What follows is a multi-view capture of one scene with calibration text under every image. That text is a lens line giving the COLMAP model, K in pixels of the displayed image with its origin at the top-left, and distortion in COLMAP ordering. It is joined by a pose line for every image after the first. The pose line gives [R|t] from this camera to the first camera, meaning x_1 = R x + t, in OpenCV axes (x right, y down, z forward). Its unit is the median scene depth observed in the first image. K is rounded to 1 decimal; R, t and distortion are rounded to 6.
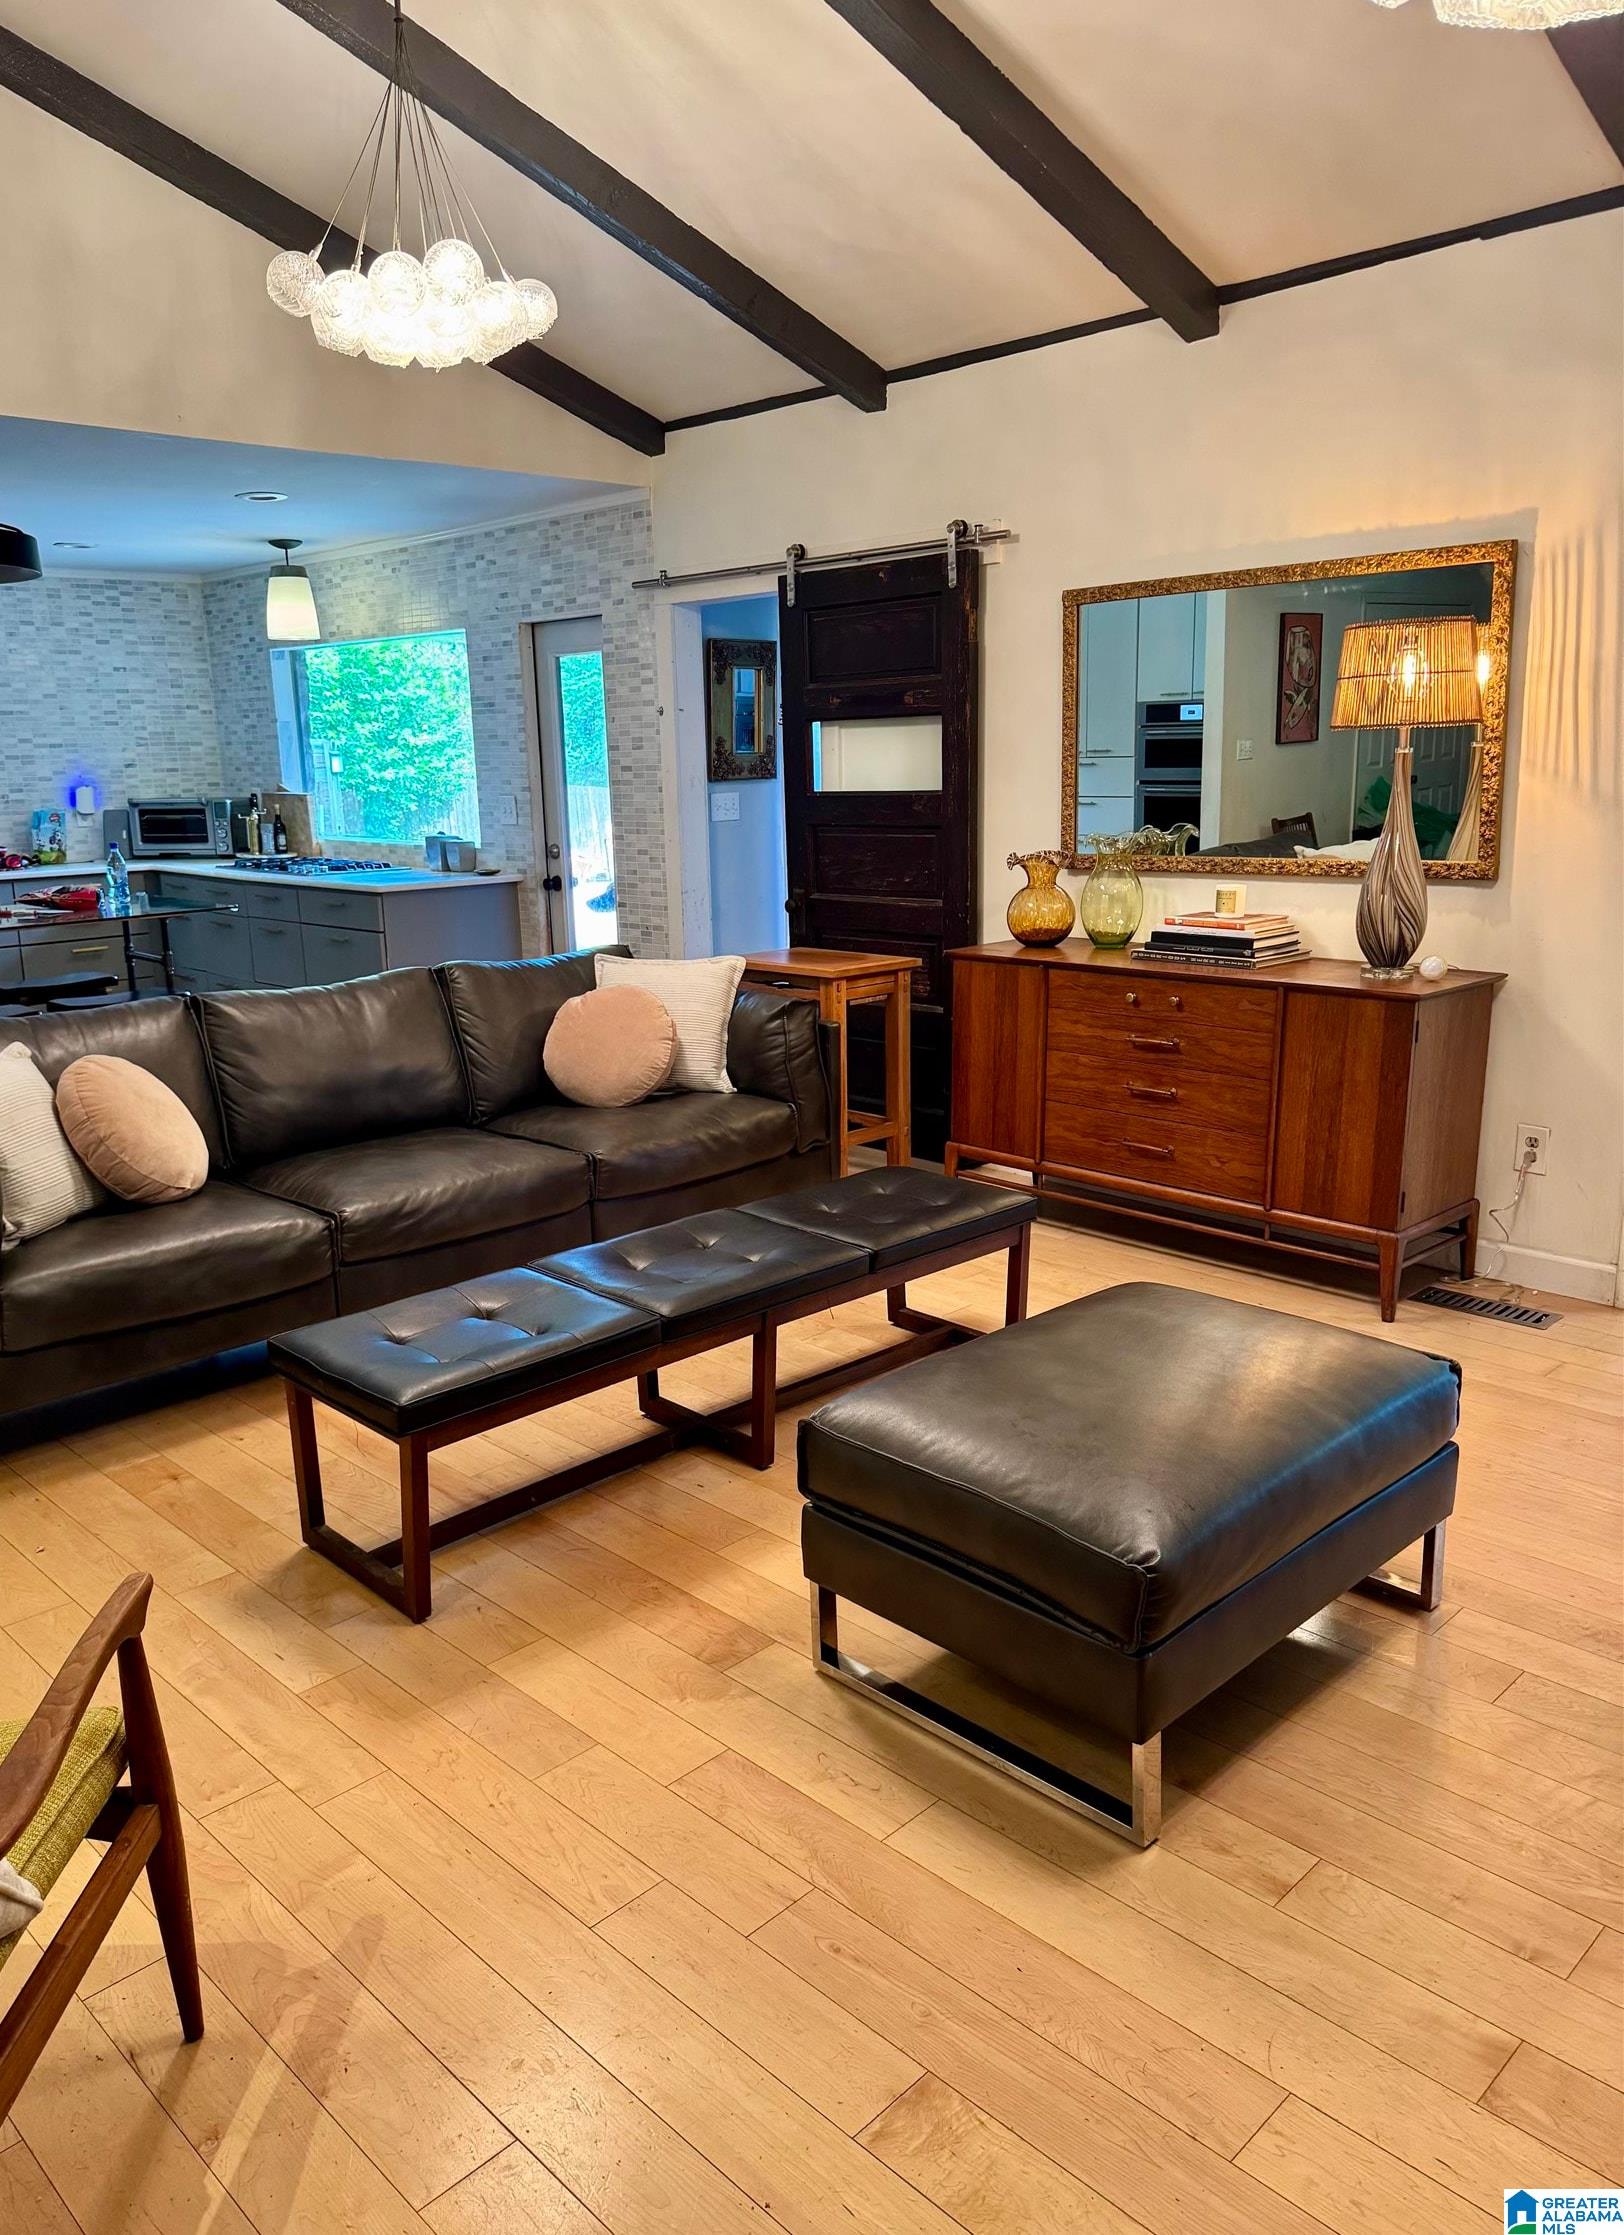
lens RADIAL K [[1602.5, 0, 794.0], [0, 1602.5, 1154.6], [0, 0, 1]] dist [0.088151, -0.022333]
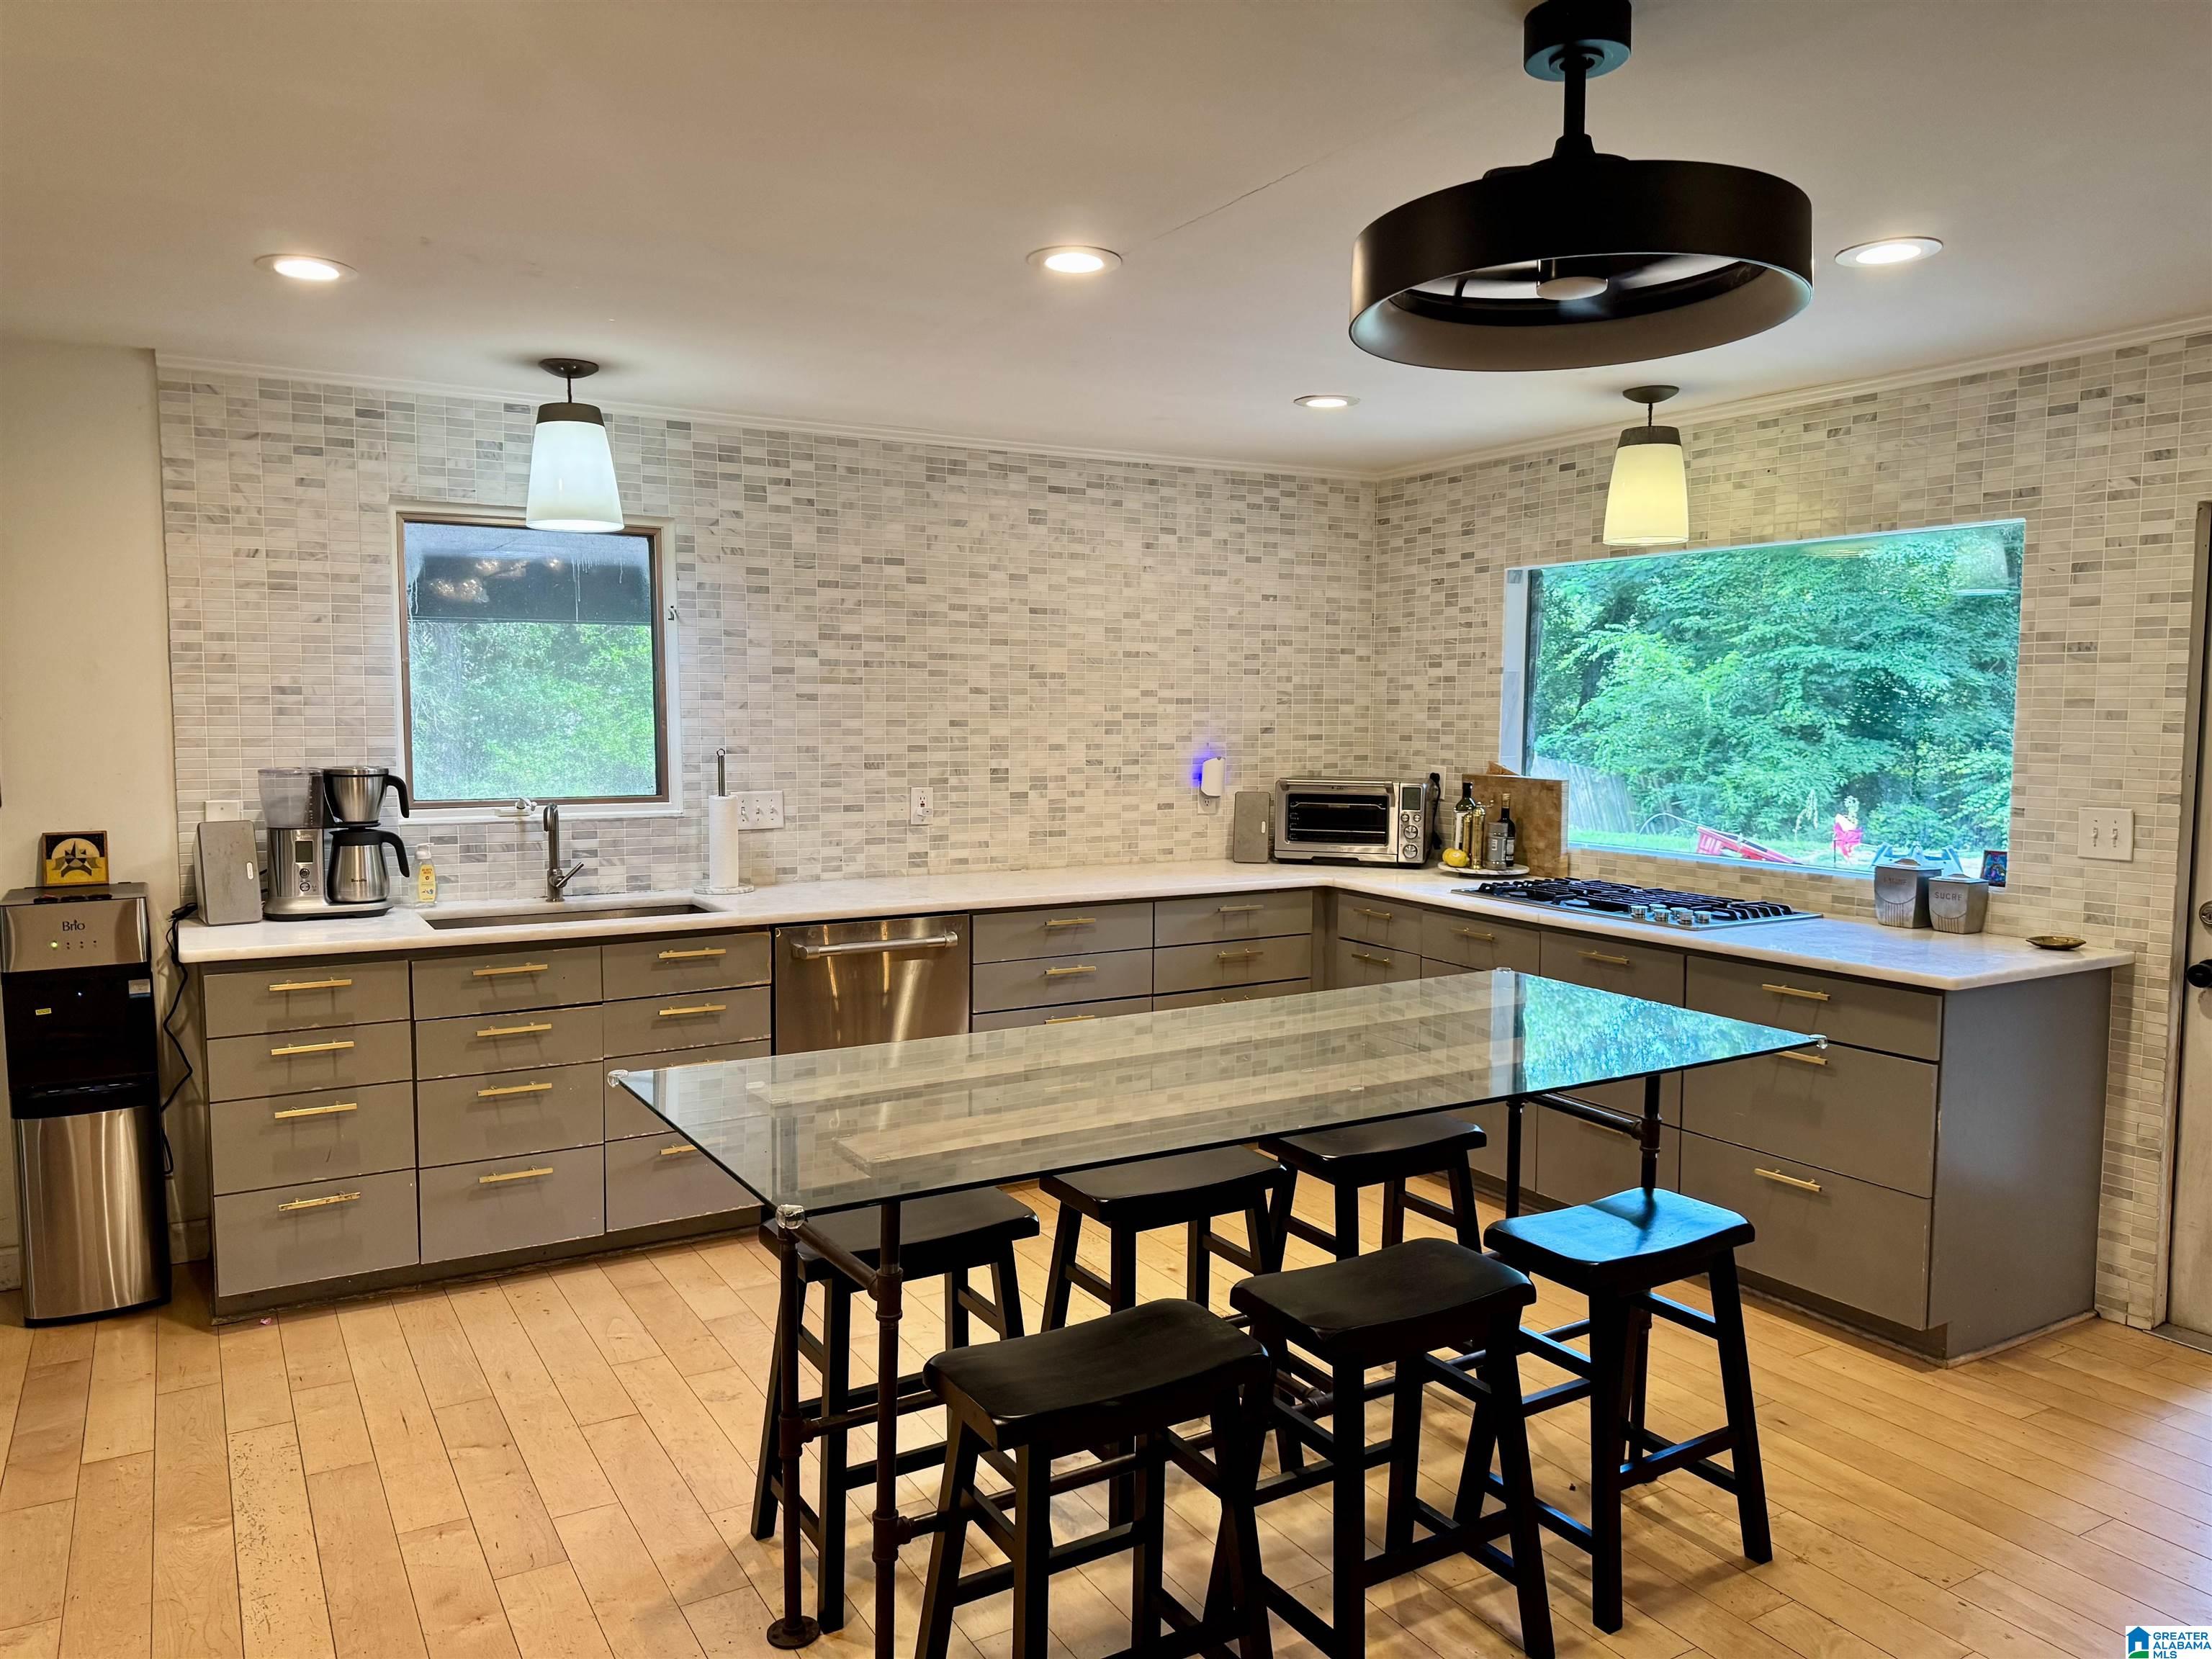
lens RADIAL K [[1561.5, 0, 1094.1], [0, 1561.5, 845.7], [0, 0, 1]] dist [0.074253, -0.088891]
pose [[0.970791, 0.051565, -0.234320, -0.519176], [-0.086191, 0.986390, -0.140024, -0.143754], [0.223911, 0.156130, 0.962023, 0.561688]]
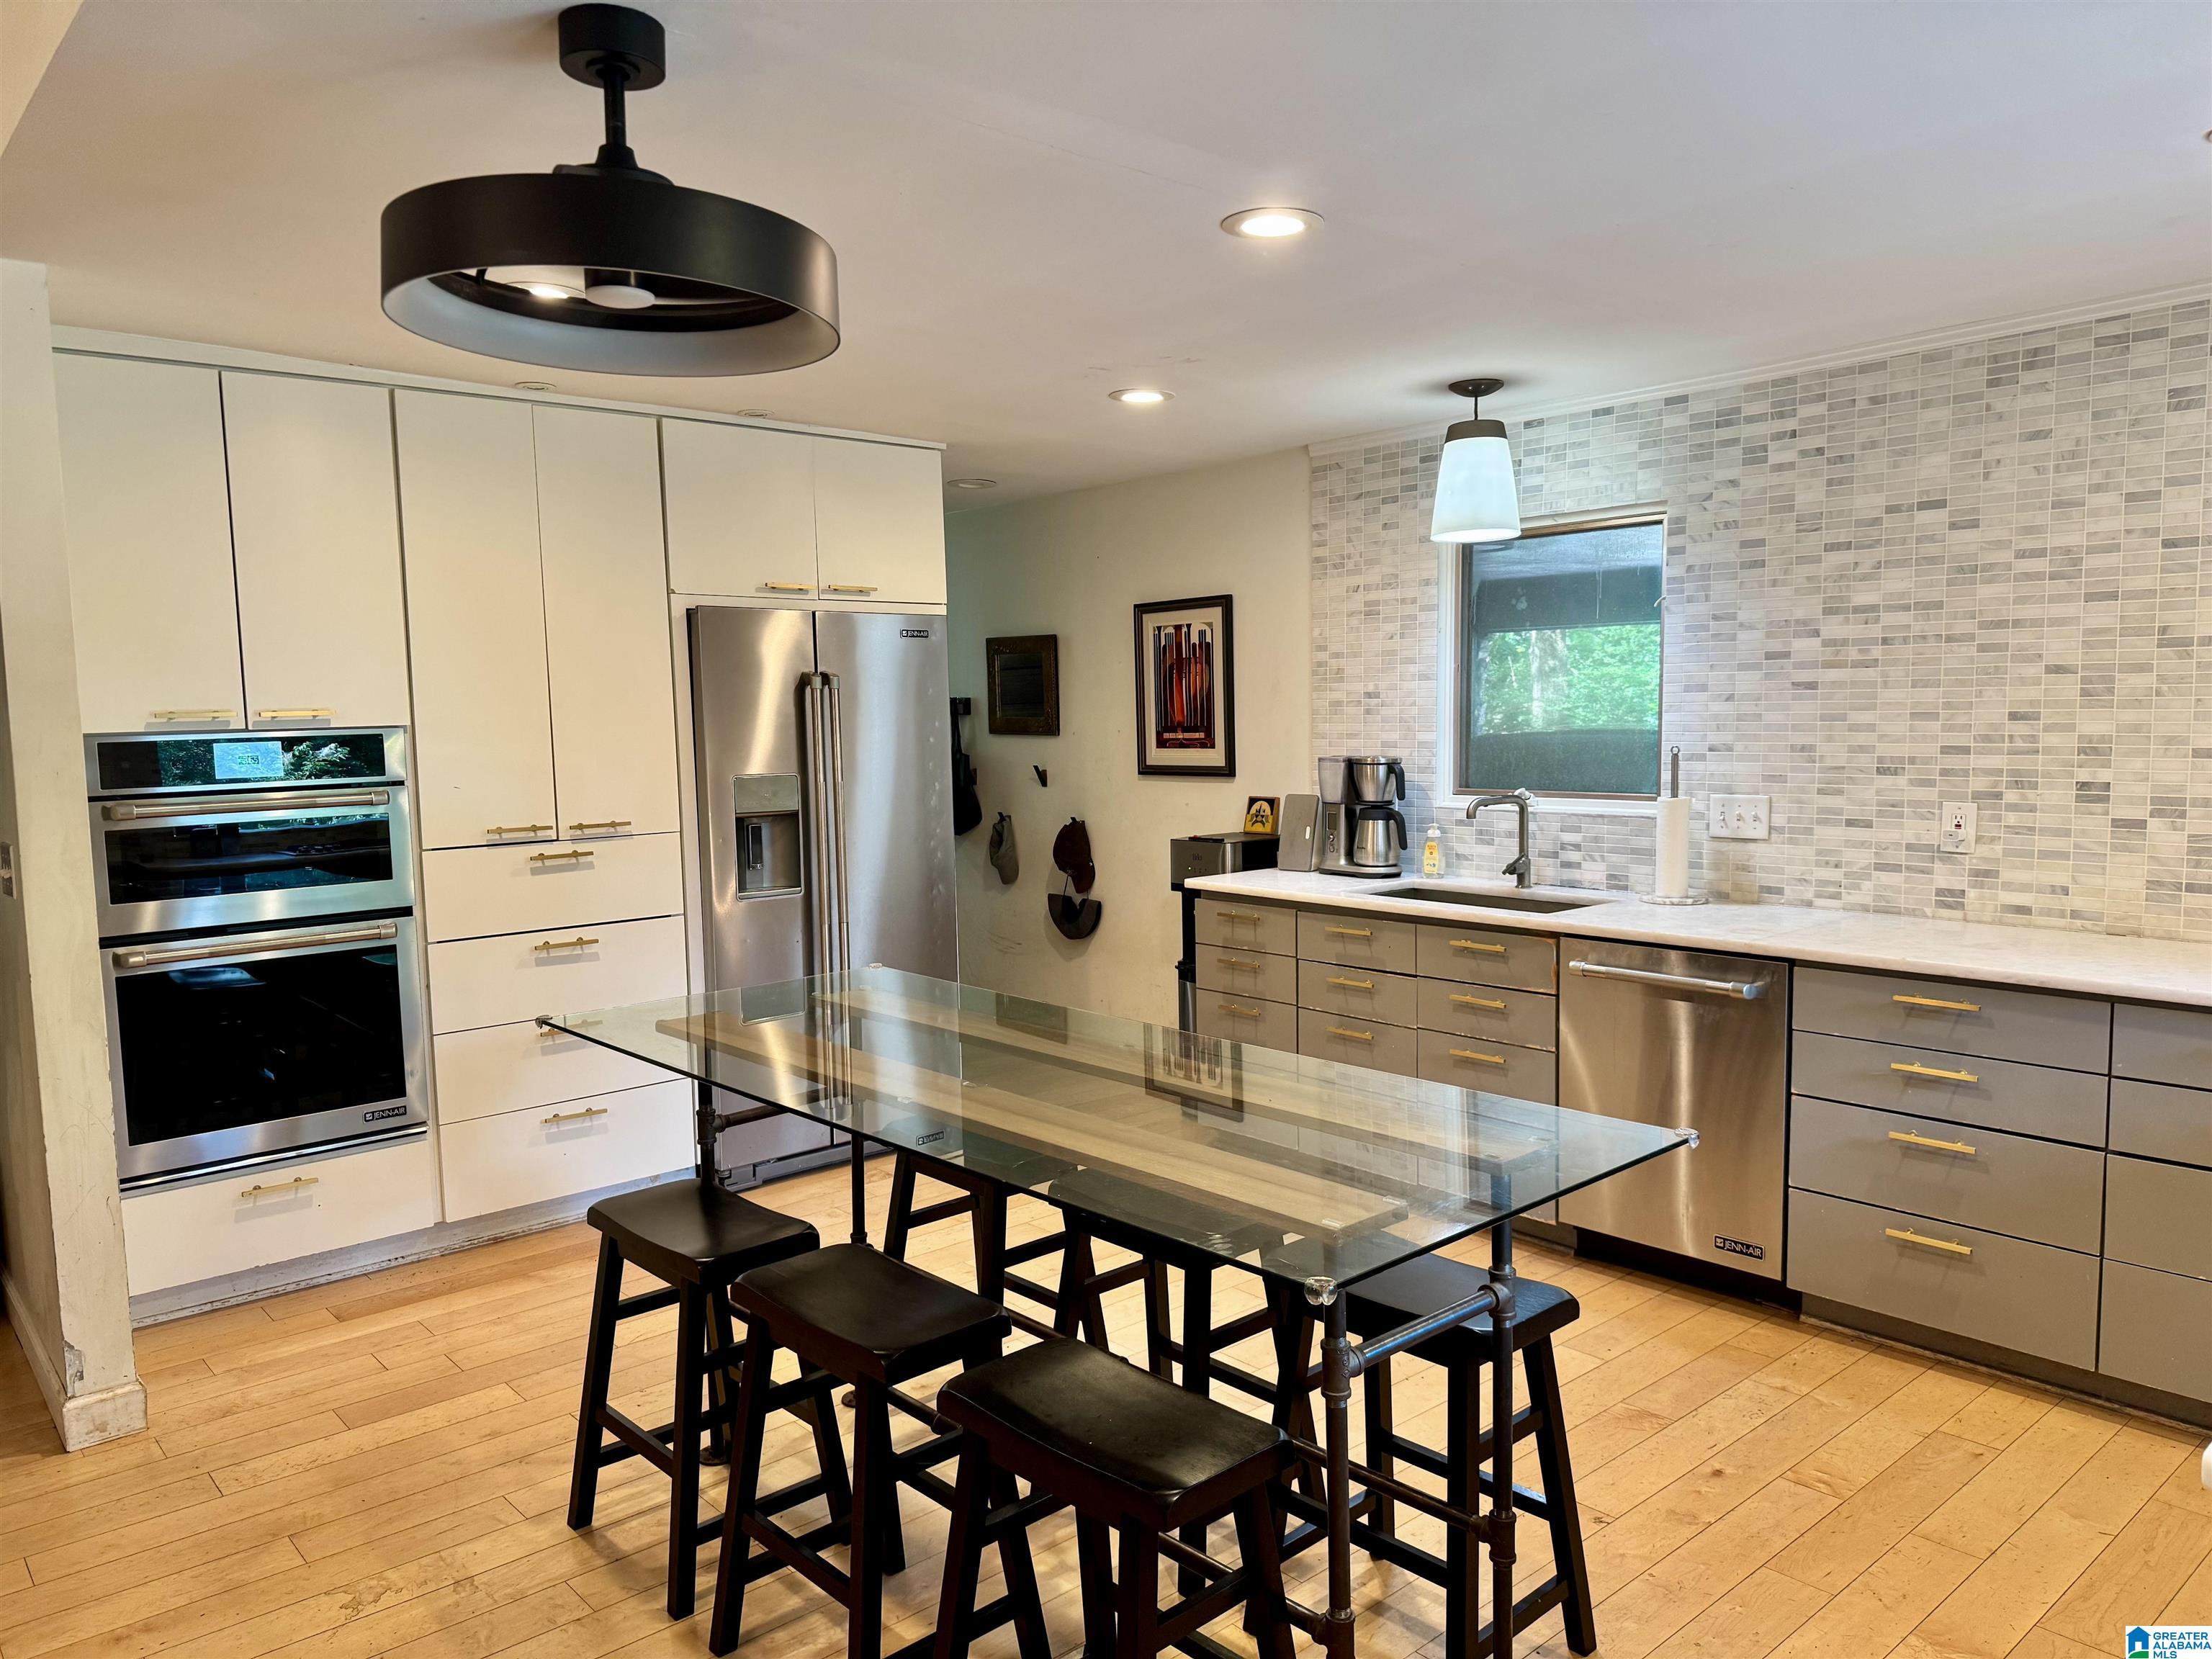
lens RADIAL K [[1561.5, 0, 1094.9], [0, 1561.5, 842.4], [0, 0, 1]] dist [0.074253, -0.088891]
pose [[-0.064179, 0.105868, -0.992307, -0.098816], [-0.230063, 0.966002, 0.117942, -0.282781], [0.971057, 0.235863, -0.037641, 1.110291]]
